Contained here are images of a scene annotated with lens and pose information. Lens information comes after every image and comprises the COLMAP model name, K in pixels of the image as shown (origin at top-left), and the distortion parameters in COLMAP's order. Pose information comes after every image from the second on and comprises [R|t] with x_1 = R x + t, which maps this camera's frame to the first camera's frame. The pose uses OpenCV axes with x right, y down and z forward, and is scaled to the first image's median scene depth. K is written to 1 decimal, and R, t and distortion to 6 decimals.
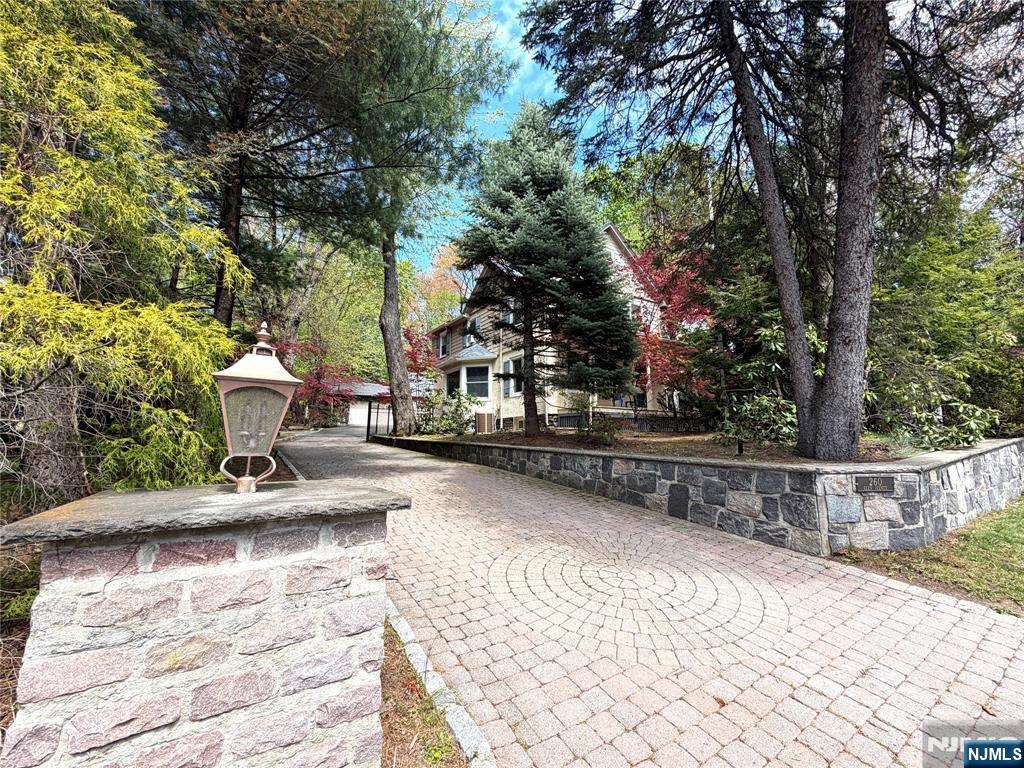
lens RADIAL K [[419.2, 0, 512.0], [0, 419.2, 384.0], [0, 0, 1]] dist [-0.000540, 0.000139]
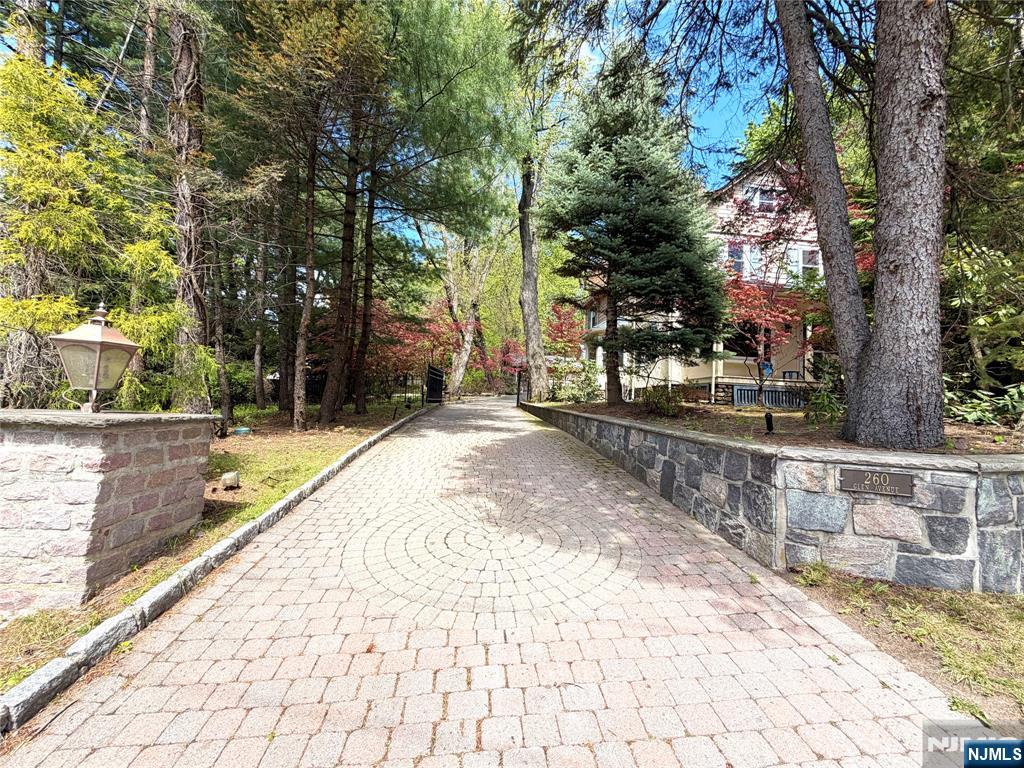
lens RADIAL K [[400.7, 0, 512.0], [0, 400.7, 384.0], [0, 0, 1]] dist [-0.001454, 0.000091]
pose [[0.885603, 0.015943, -0.464169, 0.621823], [0.014797, 0.997935, 0.062510, 0.034016], [0.464207, -0.062227, 0.883538, 0.175379]]
